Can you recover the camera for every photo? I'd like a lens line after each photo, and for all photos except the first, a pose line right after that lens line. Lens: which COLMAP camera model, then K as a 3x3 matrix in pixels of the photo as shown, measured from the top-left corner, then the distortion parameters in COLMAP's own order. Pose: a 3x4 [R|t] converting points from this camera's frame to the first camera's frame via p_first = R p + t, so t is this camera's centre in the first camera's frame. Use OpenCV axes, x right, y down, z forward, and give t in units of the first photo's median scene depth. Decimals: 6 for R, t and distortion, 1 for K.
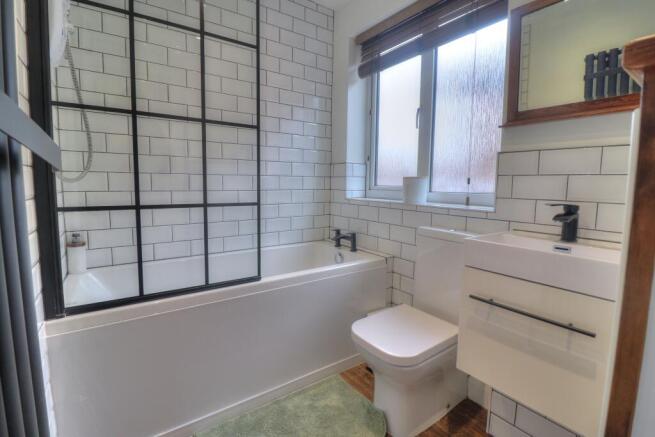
lens RADIAL K [[300.6, 0, 329.6], [0, 300.6, 210.3], [0, 0, 1]] dist [0.003662, -0.014005]
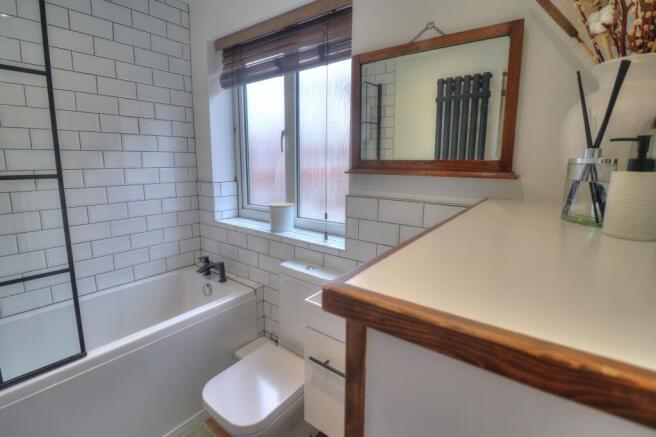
lens RADIAL K [[301.1, 0, 330.1], [0, 301.1, 210.2], [0, 0, 1]] dist [0.003662, -0.014005]
pose [[0.951987, -0.051335, 0.301804, 0.118288], [0.030034, 0.996746, 0.074805, -0.135607], [-0.304663, -0.062149, 0.950431, 0.019778]]
